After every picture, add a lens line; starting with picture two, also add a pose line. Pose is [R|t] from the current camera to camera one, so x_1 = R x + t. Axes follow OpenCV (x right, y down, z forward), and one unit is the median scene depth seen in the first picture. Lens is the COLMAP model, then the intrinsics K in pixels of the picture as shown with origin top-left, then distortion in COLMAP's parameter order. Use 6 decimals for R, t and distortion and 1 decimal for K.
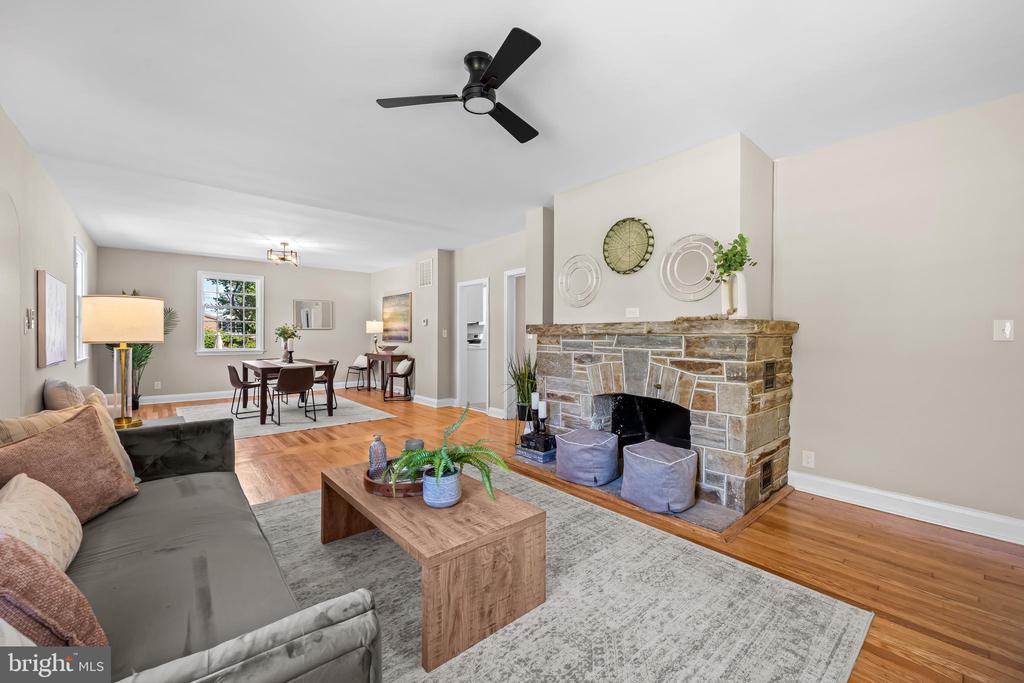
lens RADIAL K [[417.7, 0, 515.3], [0, 417.7, 340.6], [0, 0, 1]] dist [-0.007346, 0.001050]
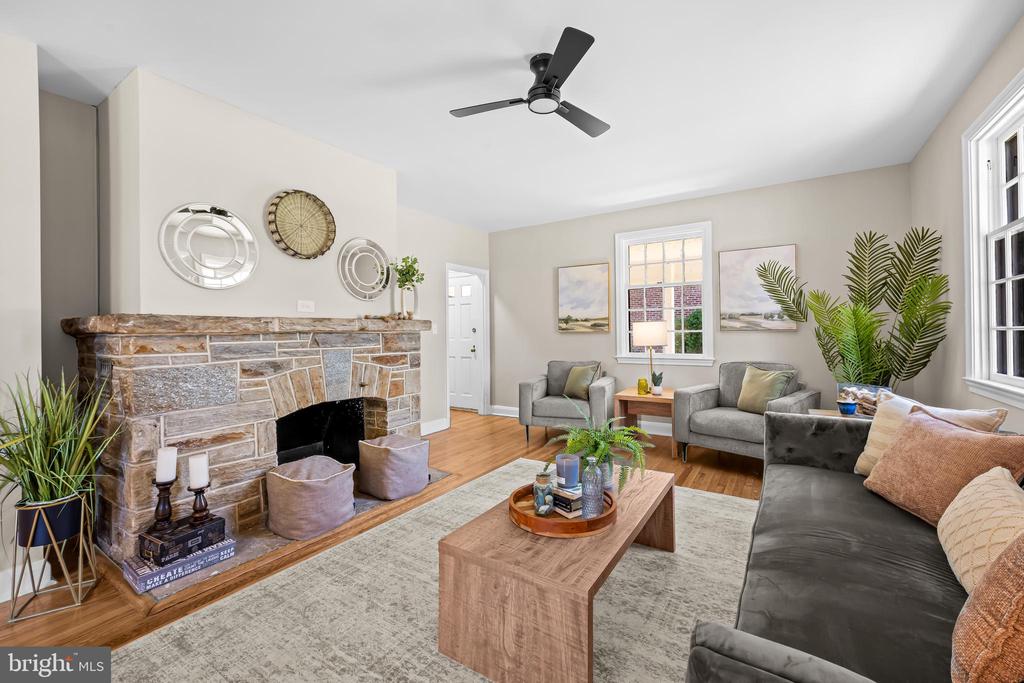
lens RADIAL K [[417.7, 0, 520.4], [0, 417.7, 335.5], [0, 0, 1]] dist [-0.007346, 0.001050]
pose [[-0.289870, -0.011918, 0.956992, -0.622380], [0.021046, 0.999601, 0.018824, -0.014726], [-0.956835, 0.025597, -0.289504, 0.812183]]
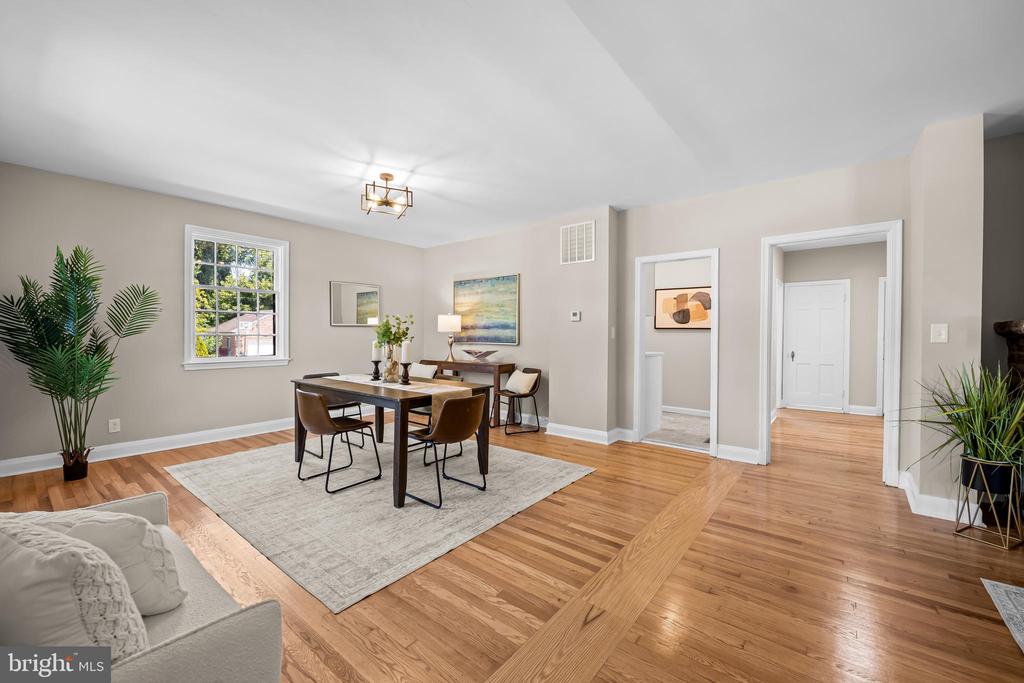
lens RADIAL K [[417.7, 0, 507.1], [0, 417.7, 338.8], [0, 0, 1]] dist [-0.007346, 0.001050]
pose [[0.983656, -0.000236, 0.180057, -0.860175], [0.000878, 0.999994, -0.003483, -0.009504], [-0.180055, 0.003584, 0.983650, 0.698979]]
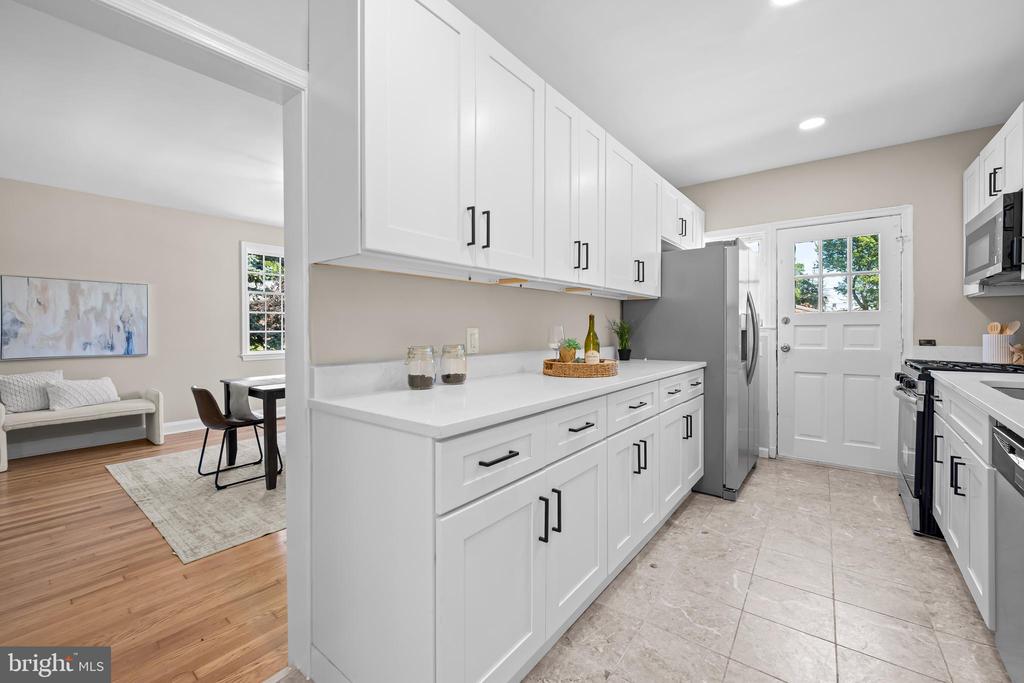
lens RADIAL K [[417.7, 0, 509.5], [0, 417.7, 333.6], [0, 0, 1]] dist [-0.007346, 0.001050]
pose [[0.172855, 0.007195, -0.984921, 0.302863], [-0.010175, 0.999933, 0.005519, -0.024386], [0.984895, 0.009068, 0.172916, 2.154042]]
